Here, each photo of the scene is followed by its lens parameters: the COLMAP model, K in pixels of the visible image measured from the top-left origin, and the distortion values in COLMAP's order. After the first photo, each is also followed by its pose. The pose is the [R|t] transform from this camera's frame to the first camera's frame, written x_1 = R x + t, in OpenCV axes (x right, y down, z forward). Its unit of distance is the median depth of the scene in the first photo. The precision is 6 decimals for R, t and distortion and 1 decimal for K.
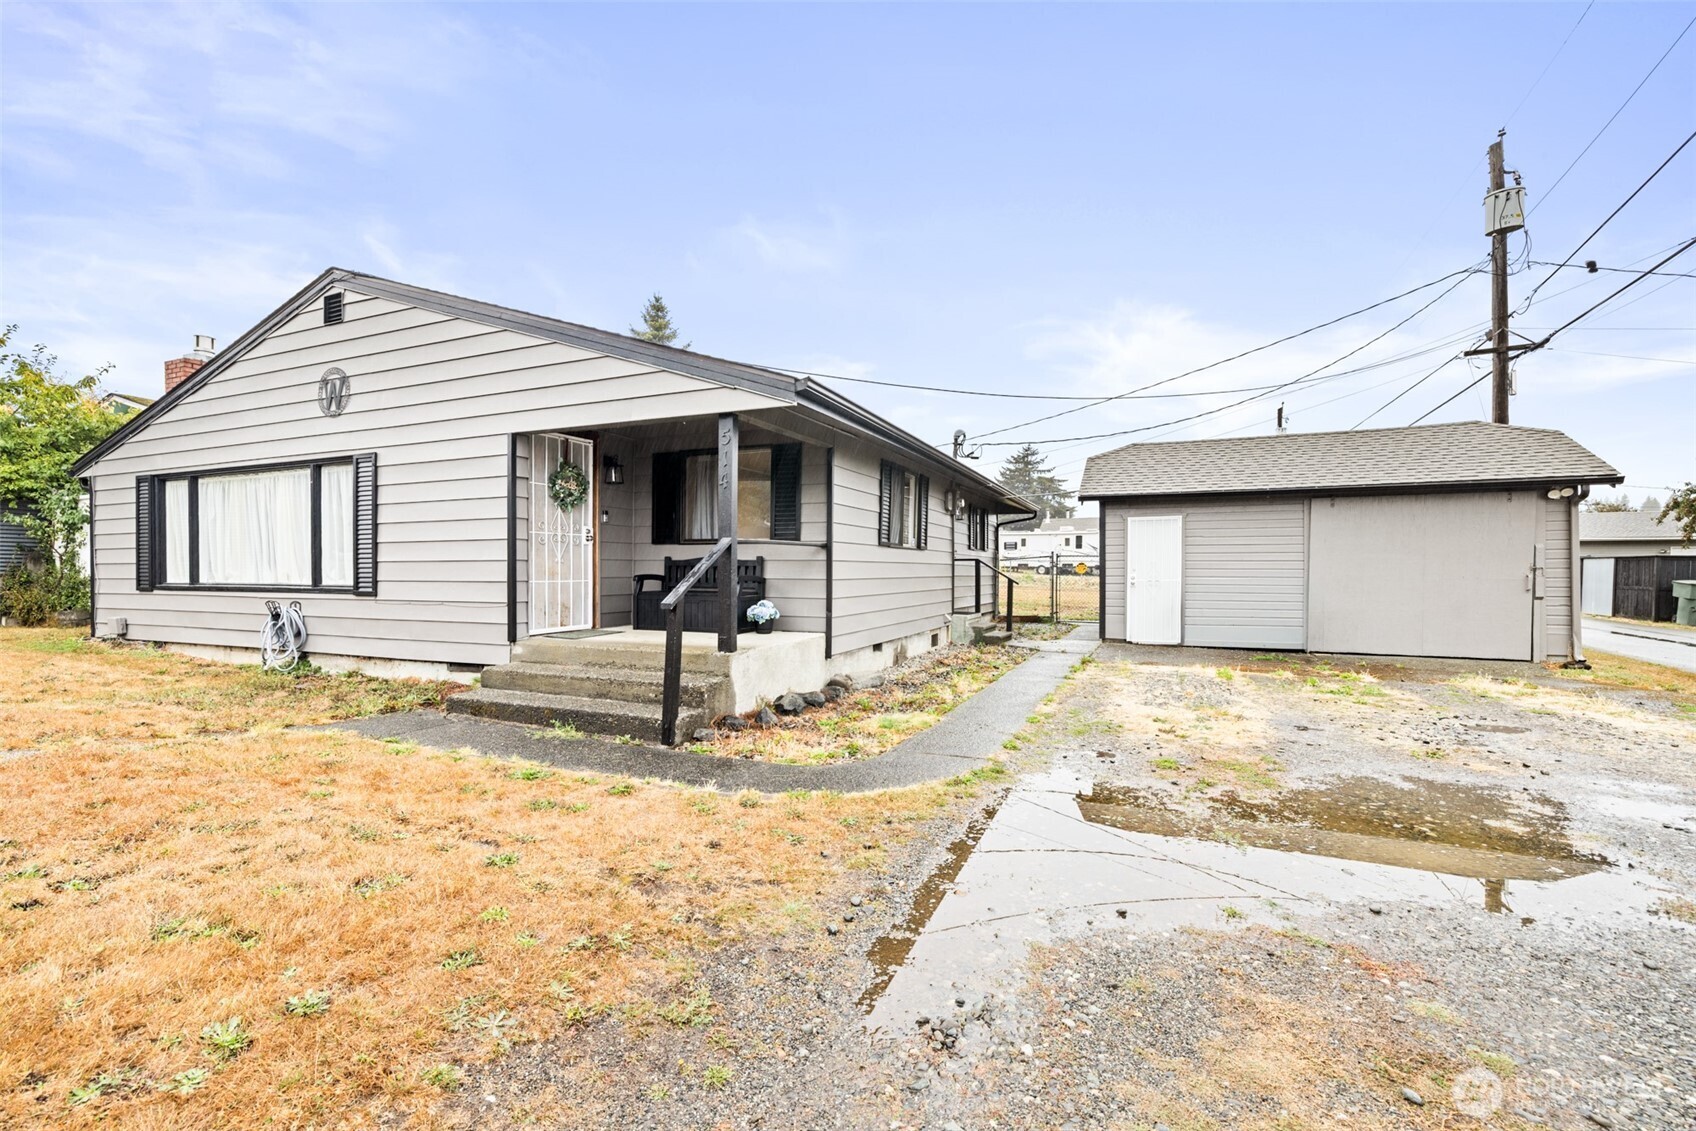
lens RADIAL K [[717.1, 0, 846.4], [0, 717.1, 575.1], [0, 0, 1]] dist [0.002772, 0.000187]
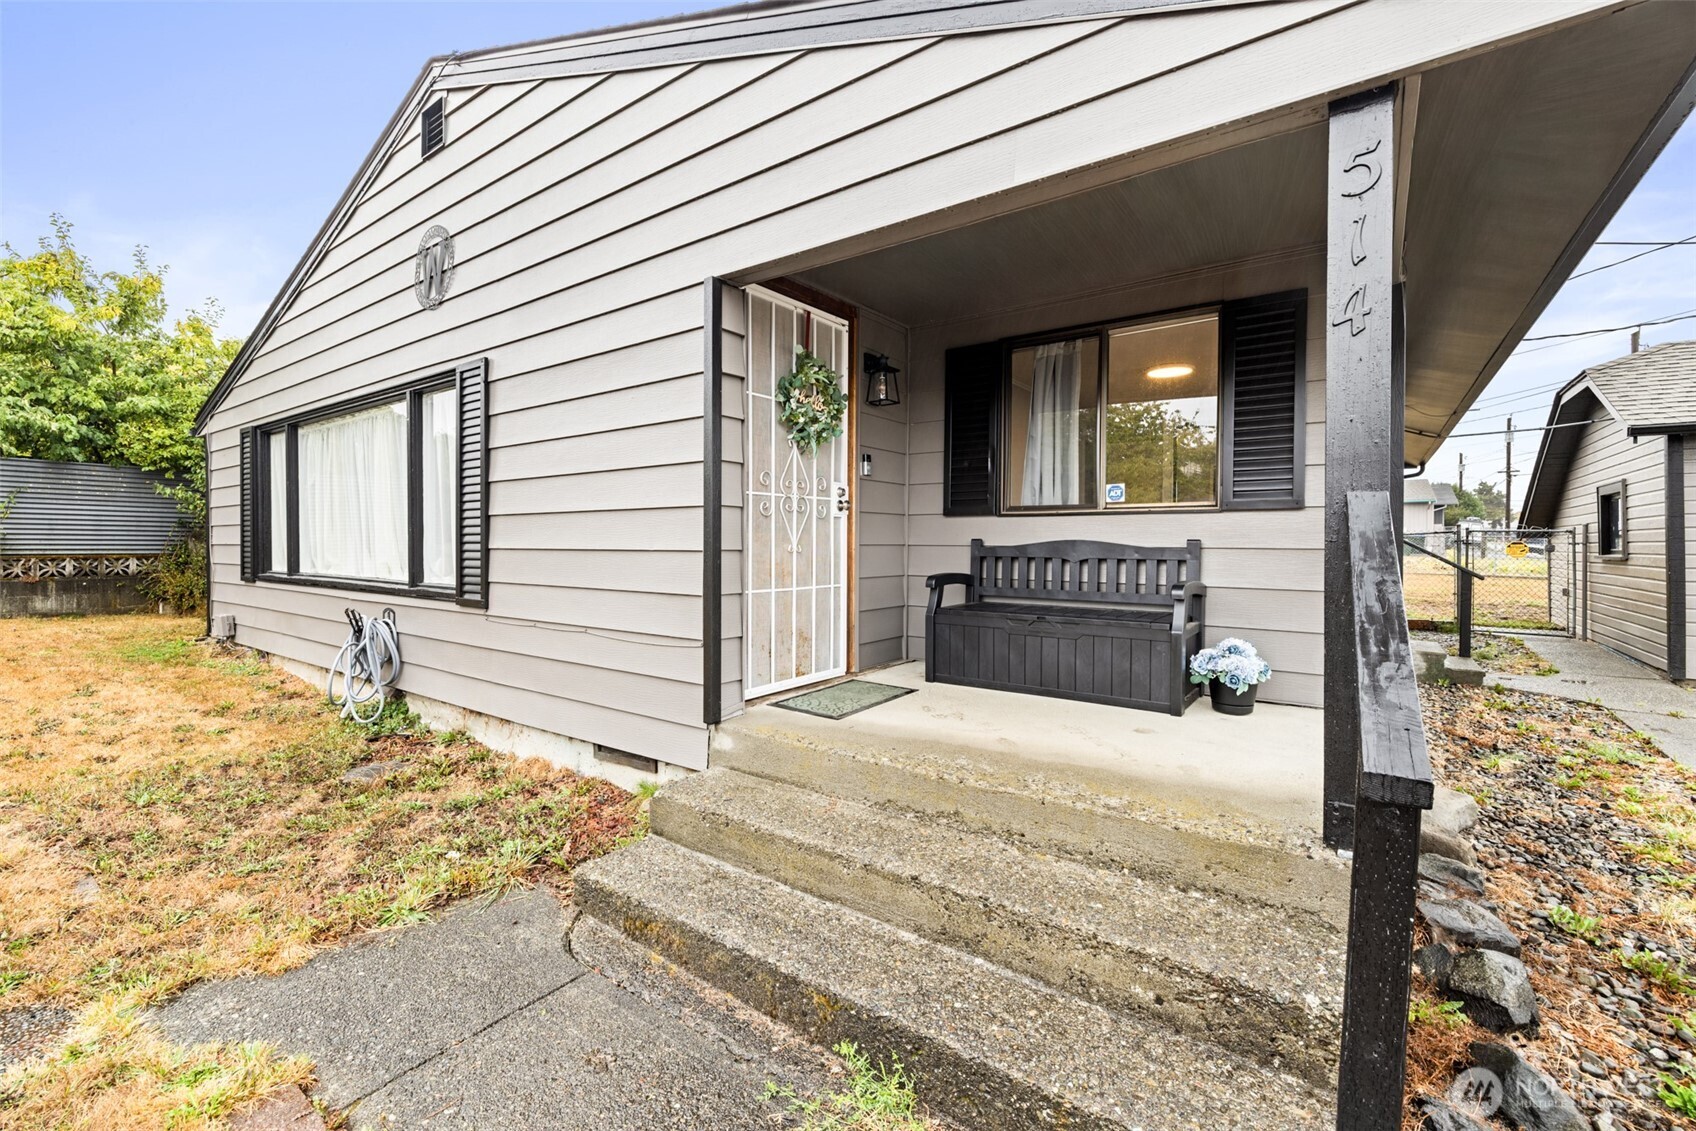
lens RADIAL K [[717.1, 0, 848.4], [0, 717.1, 553.5], [0, 0, 1]] dist [0.002772, 0.000187]
pose [[0.976081, 0.006526, -0.217310, -0.240248], [-0.004829, 0.999954, 0.008338, -0.020127], [0.217355, -0.007089, 0.976067, 0.485930]]
